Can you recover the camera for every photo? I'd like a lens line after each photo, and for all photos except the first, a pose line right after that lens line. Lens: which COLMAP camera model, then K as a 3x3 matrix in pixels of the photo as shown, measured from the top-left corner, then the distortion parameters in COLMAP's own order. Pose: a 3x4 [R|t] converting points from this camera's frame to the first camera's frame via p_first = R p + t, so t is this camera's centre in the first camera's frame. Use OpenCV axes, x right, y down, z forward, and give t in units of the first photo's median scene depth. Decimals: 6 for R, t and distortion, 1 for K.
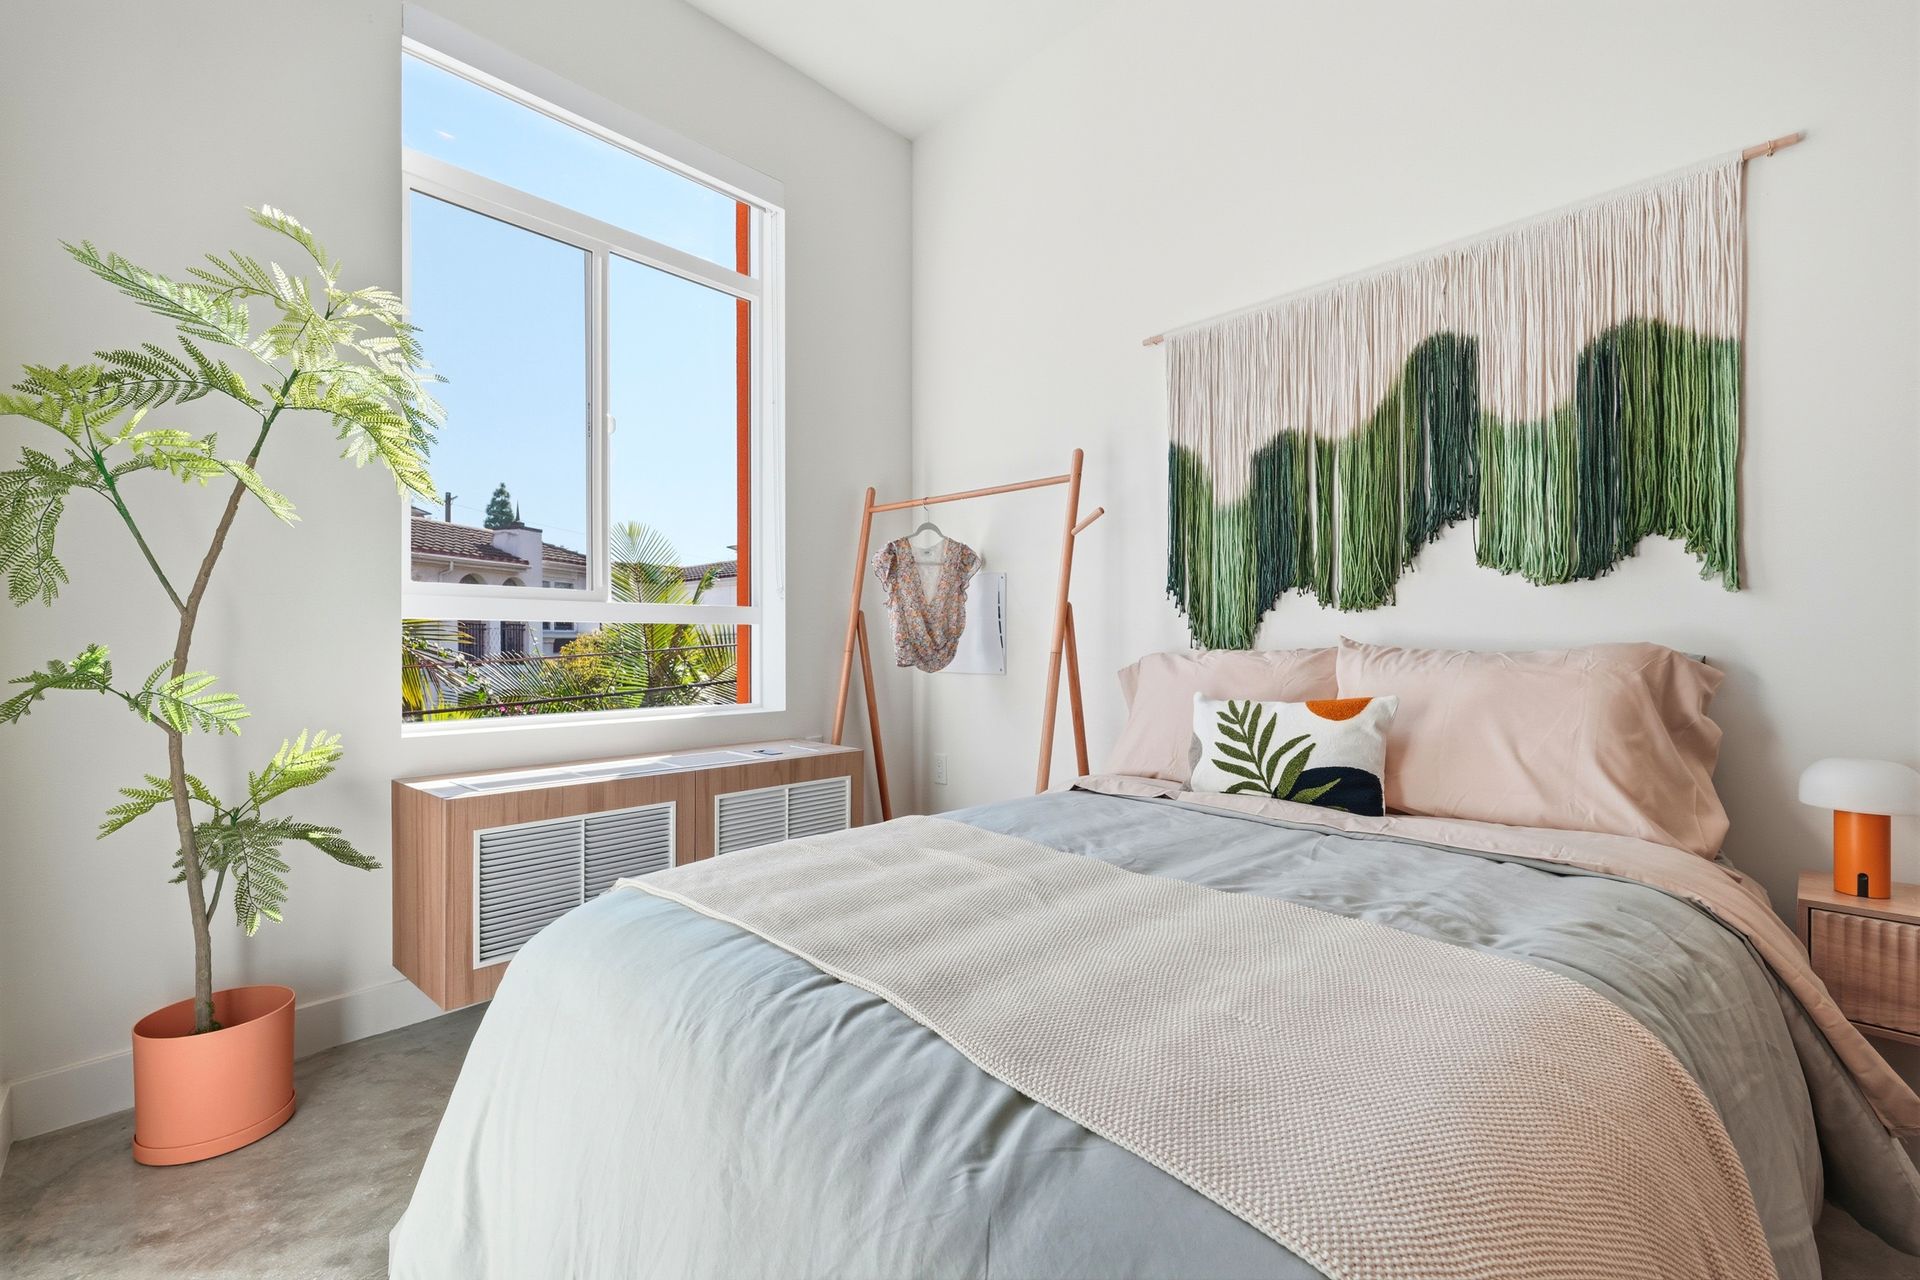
lens RADIAL K [[830.6, 0, 941.8], [0, 830.6, 651.0], [0, 0, 1]] dist [-0.002705, 0.000479]
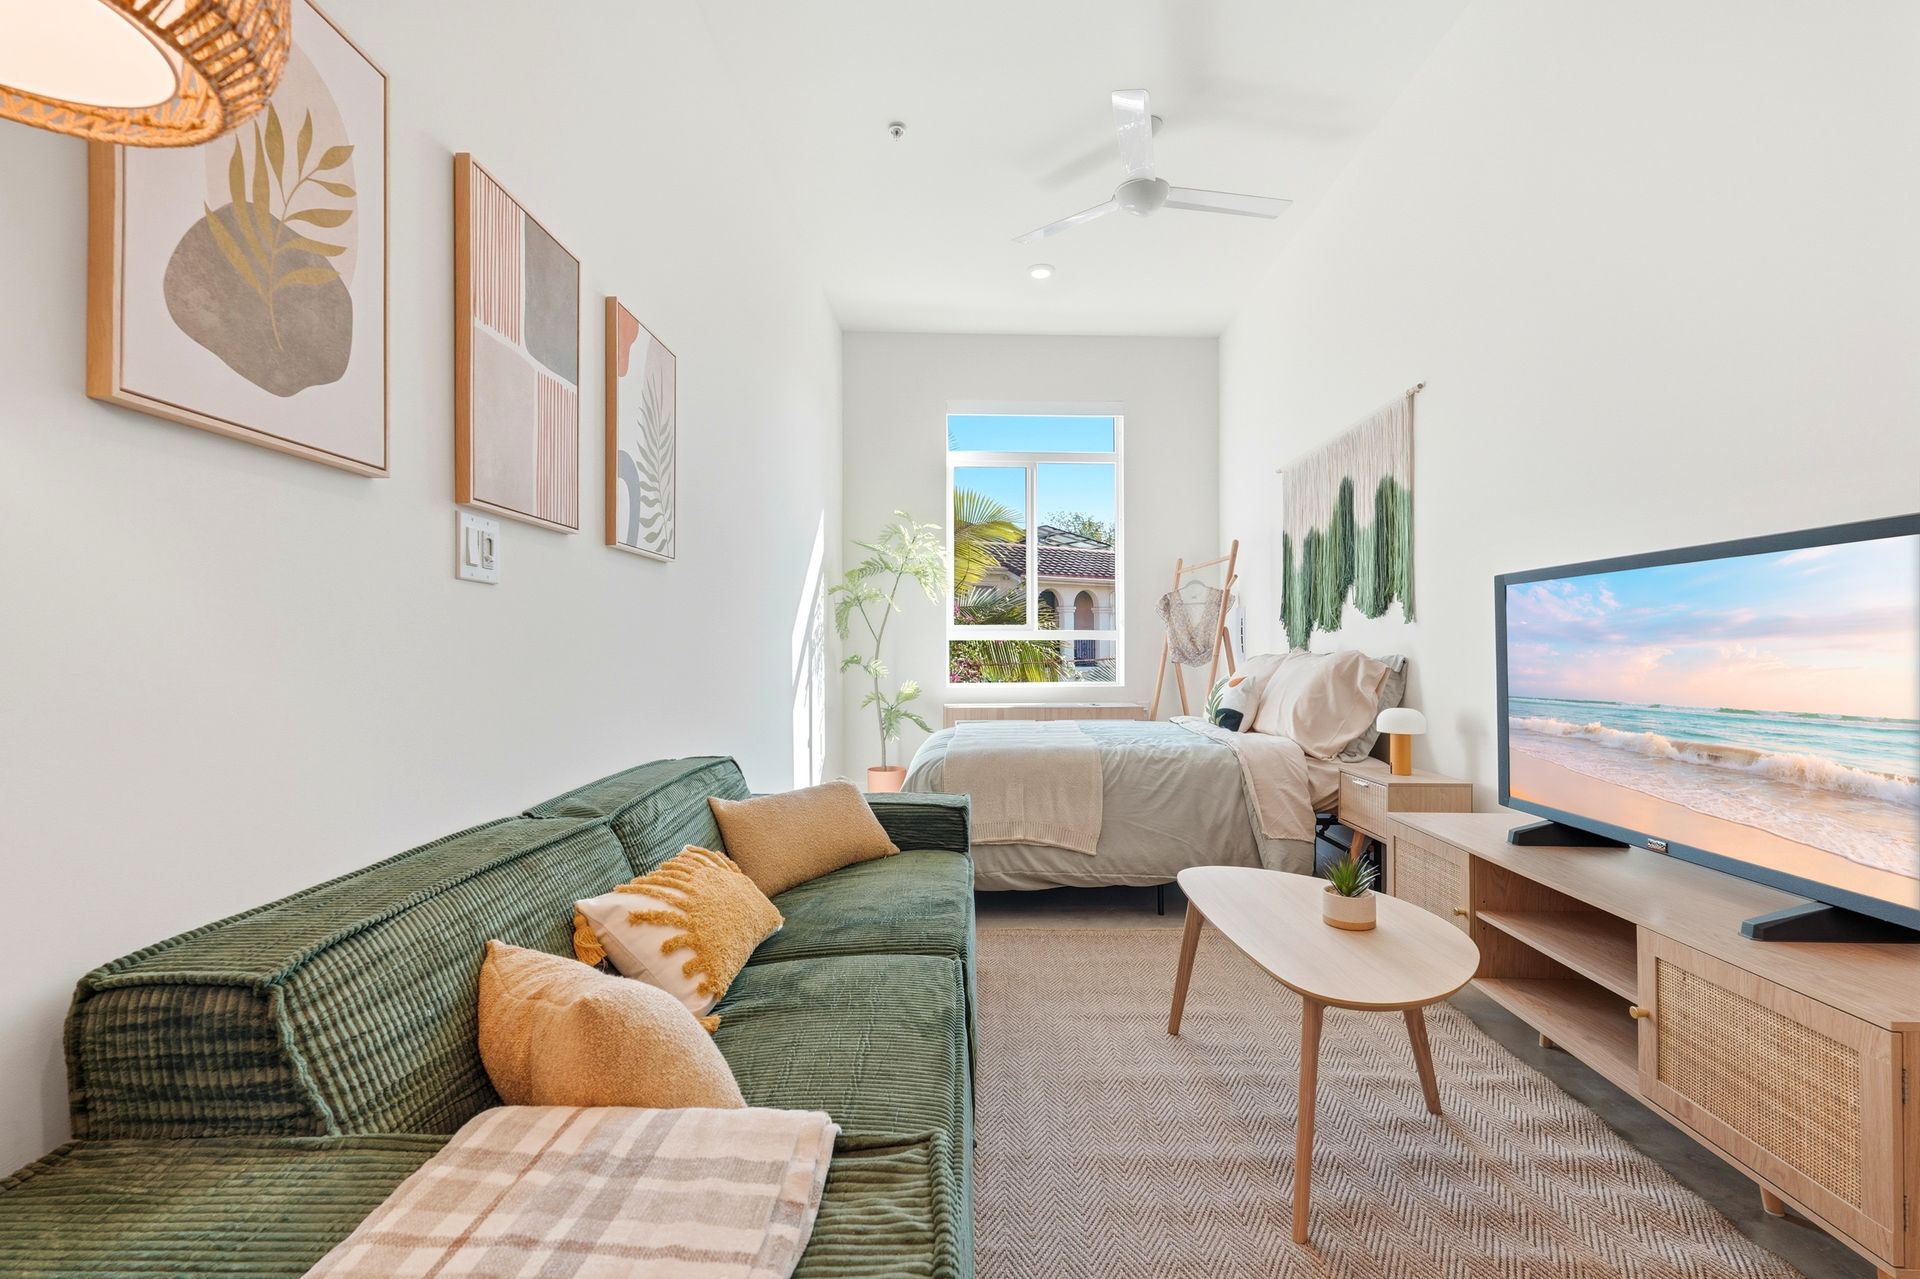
lens RADIAL K [[830.6, 0, 968.8], [0, 830.6, 633.0], [0, 0, 1]] dist [-0.002705, 0.000479]
pose [[0.728723, -0.018705, -0.684553, 1.550616], [-0.003893, 0.999498, -0.031455, 0.023311], [0.684797, 0.025587, 0.728284, -1.105532]]
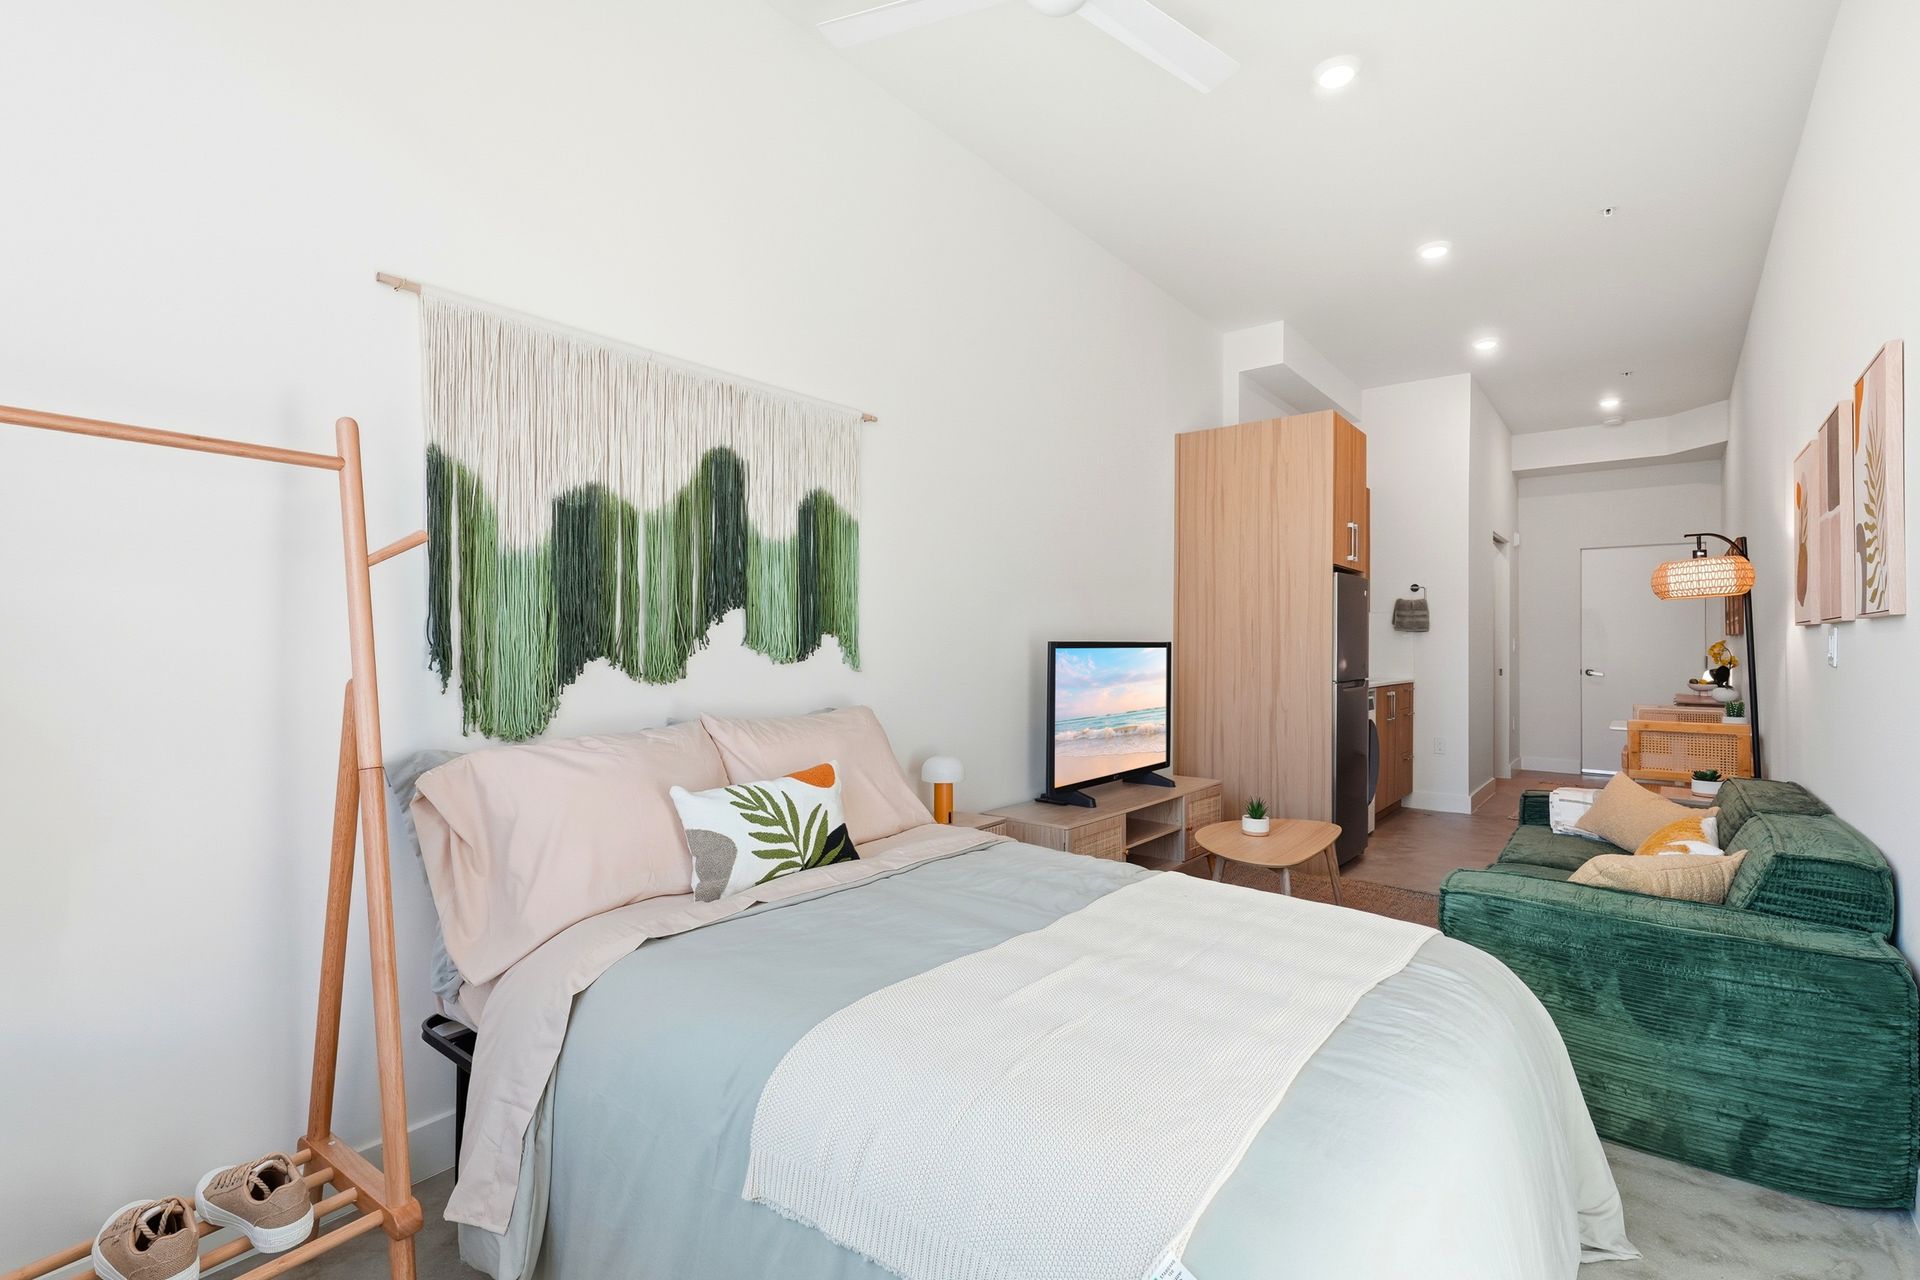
lens RADIAL K [[830.6, 0, 965.1], [0, 830.6, 652.1], [0, 0, 1]] dist [-0.002705, 0.000479]
pose [[-0.121680, 0.000513, 0.992569, -0.612626], [0.013005, 0.999915, 0.001078, -0.090856], [-0.992484, 0.013039, -0.121677, 0.816208]]
